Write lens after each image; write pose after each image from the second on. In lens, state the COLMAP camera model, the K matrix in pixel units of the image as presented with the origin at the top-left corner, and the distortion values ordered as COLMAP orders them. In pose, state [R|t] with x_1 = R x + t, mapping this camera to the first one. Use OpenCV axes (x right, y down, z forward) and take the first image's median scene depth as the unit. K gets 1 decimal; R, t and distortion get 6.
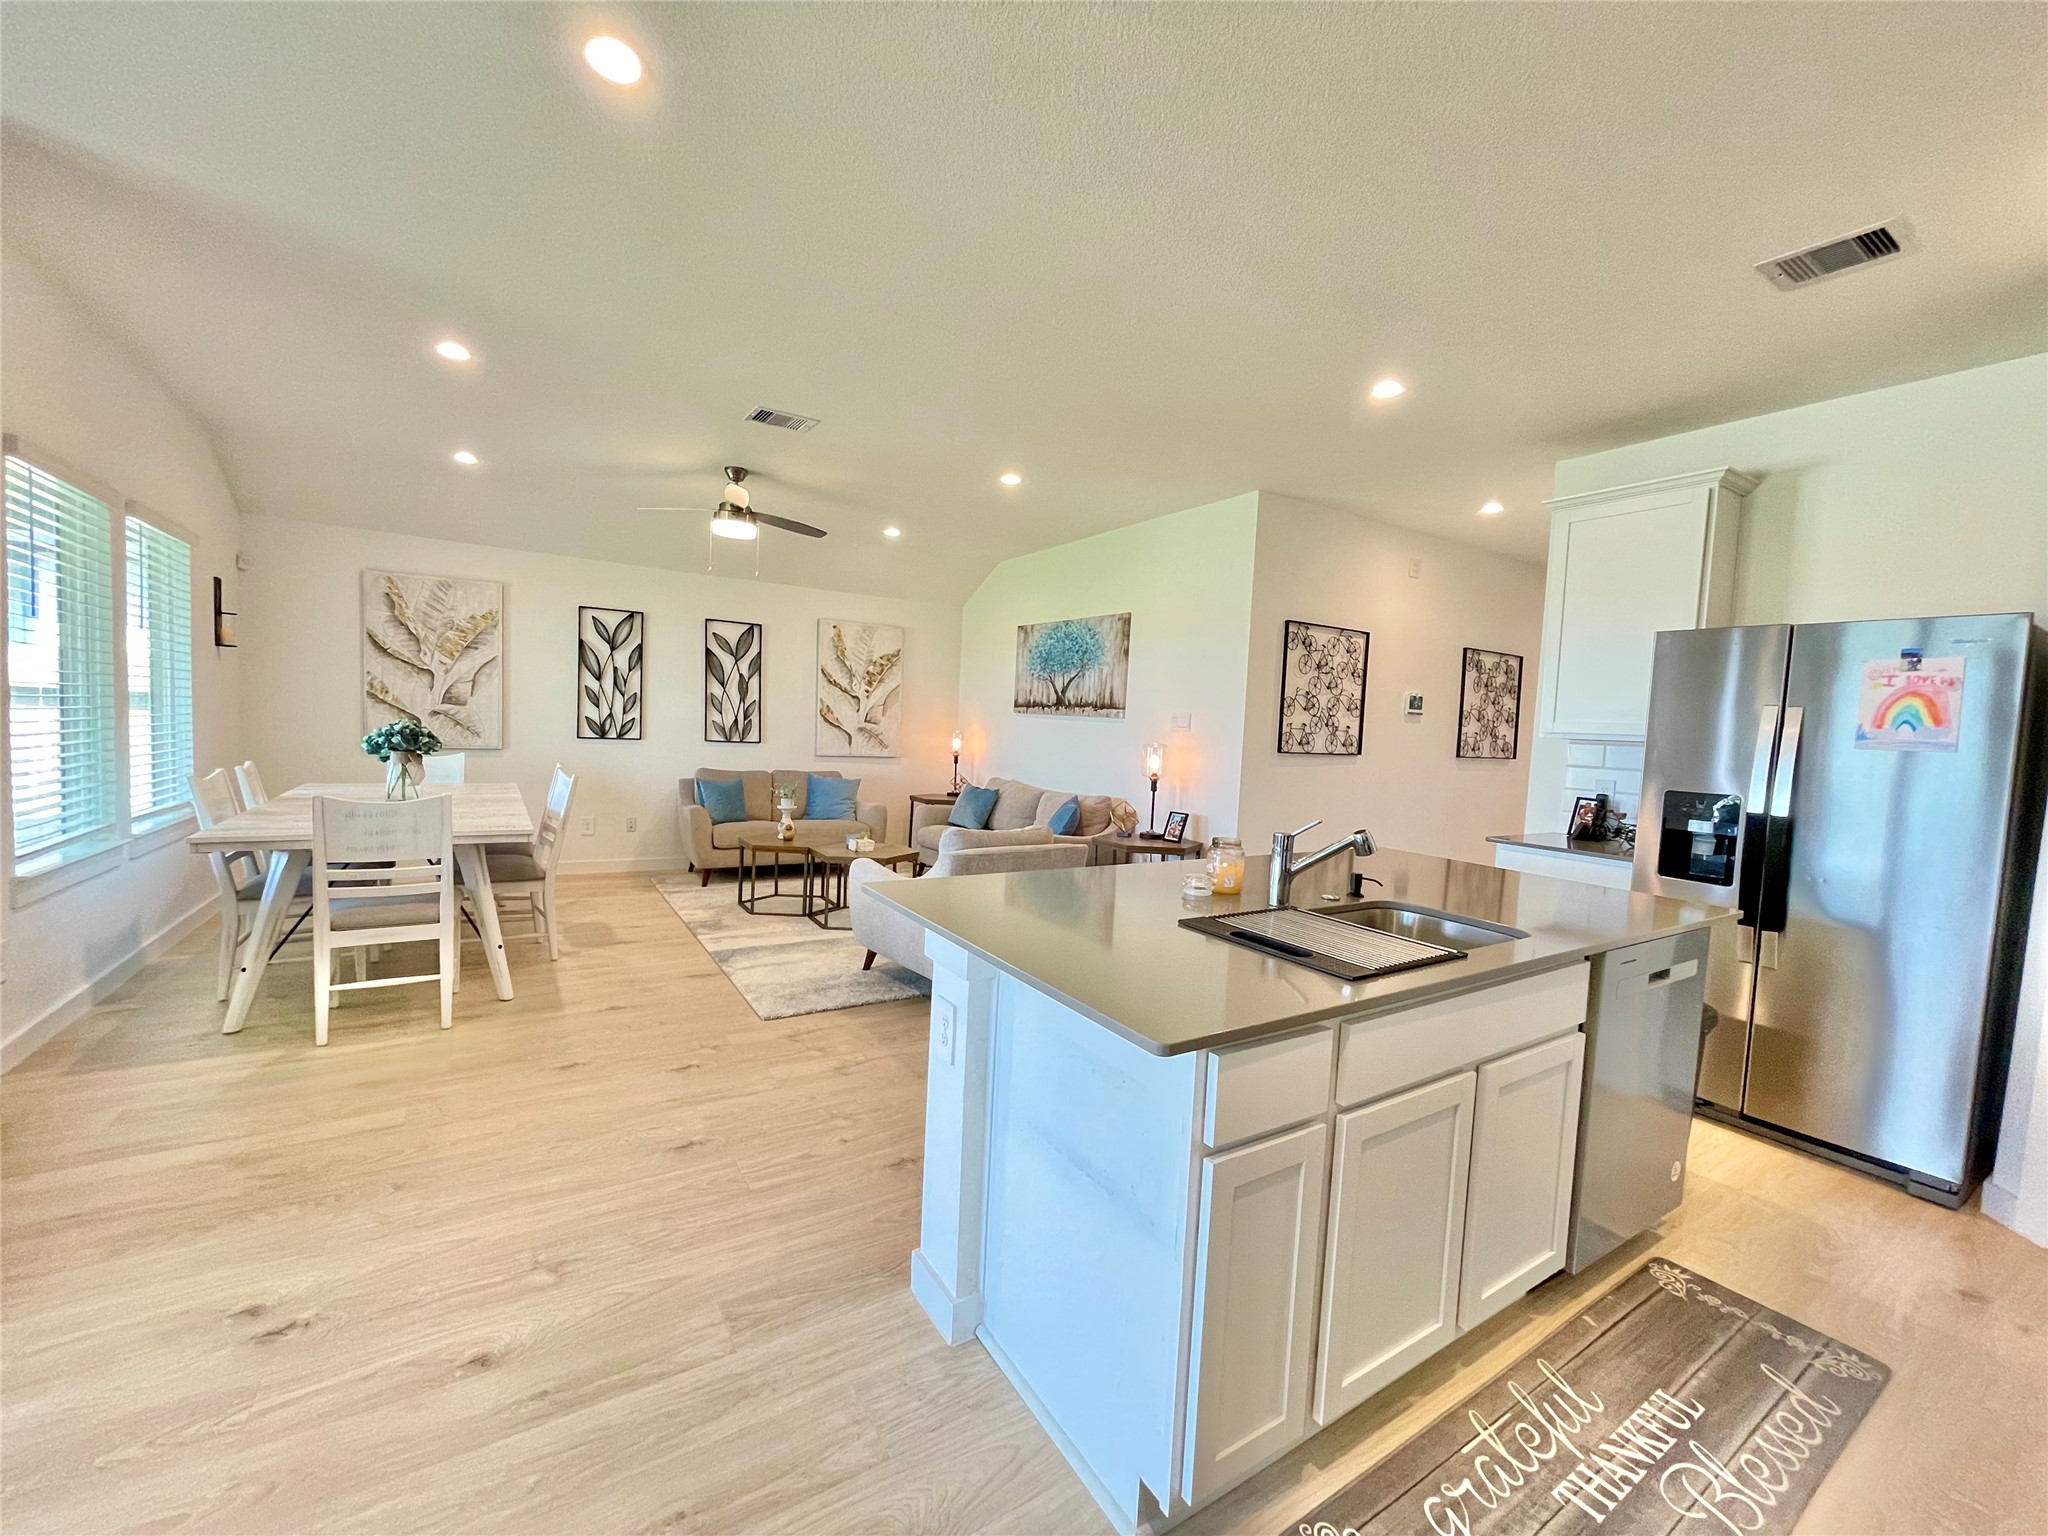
lens RADIAL K [[821.0, 0, 1025.7], [0, 821.0, 767.4], [0, 0, 1]] dist [0.001340, -0.002133]
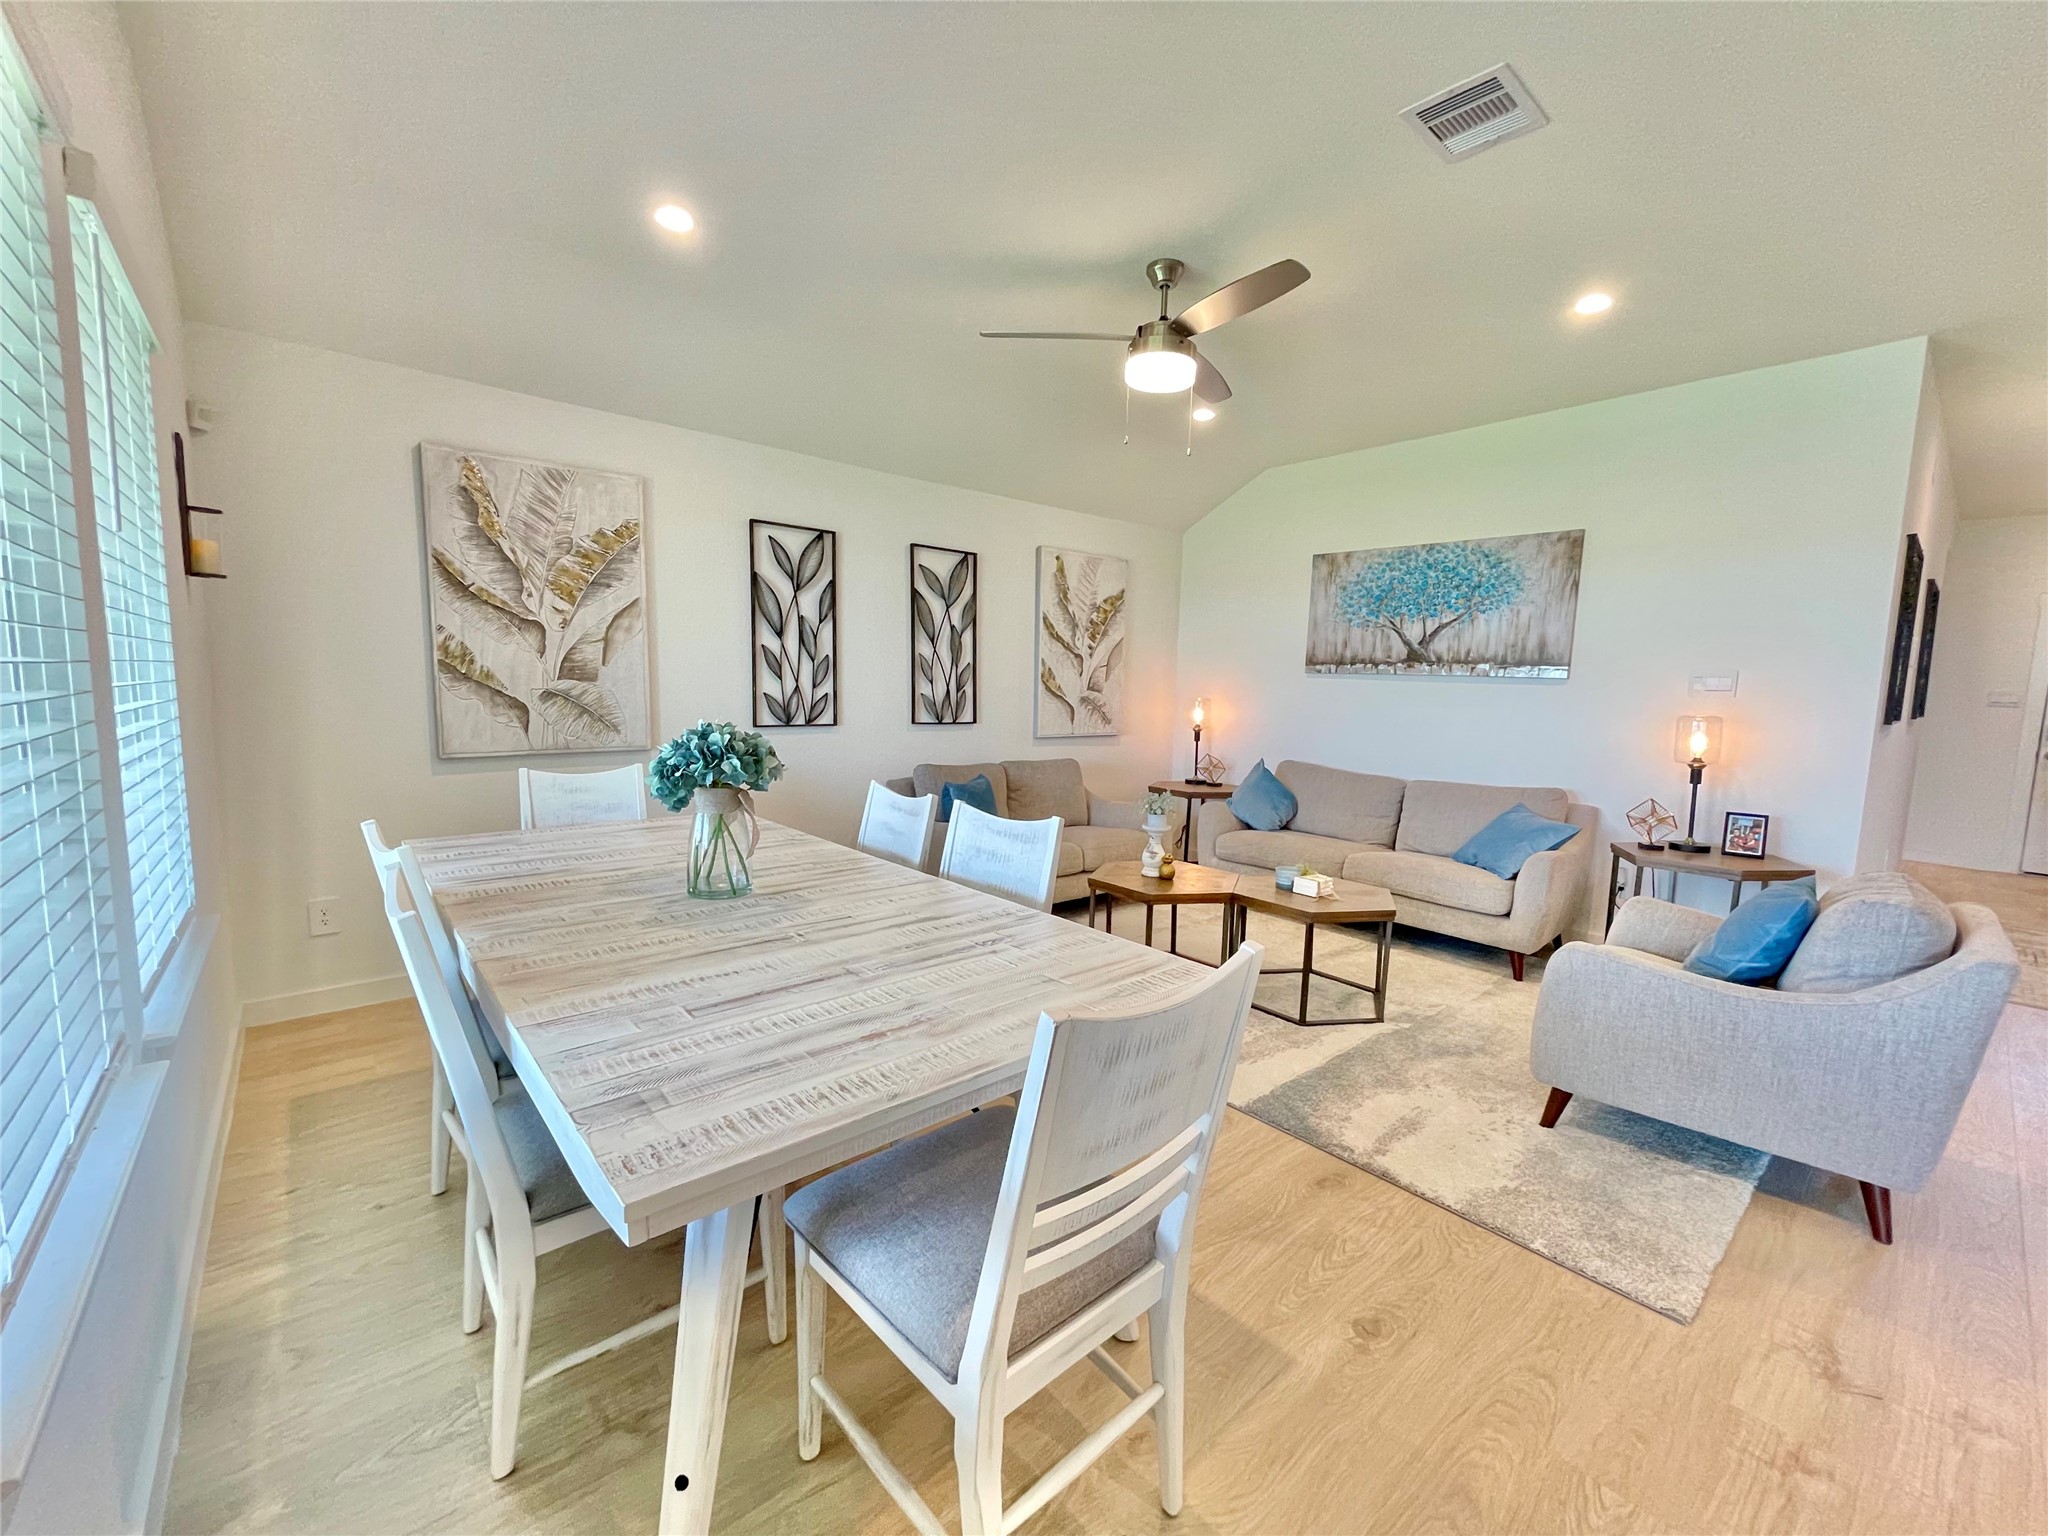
lens RADIAL K [[821.0, 0, 1025.1], [0, 821.0, 767.1], [0, 0, 1]] dist [0.001340, -0.002133]
pose [[0.989331, -0.037832, 0.140687, -0.416811], [0.030280, 0.998003, 0.055444, -0.033057], [-0.142504, -0.050593, 0.988500, 0.322433]]
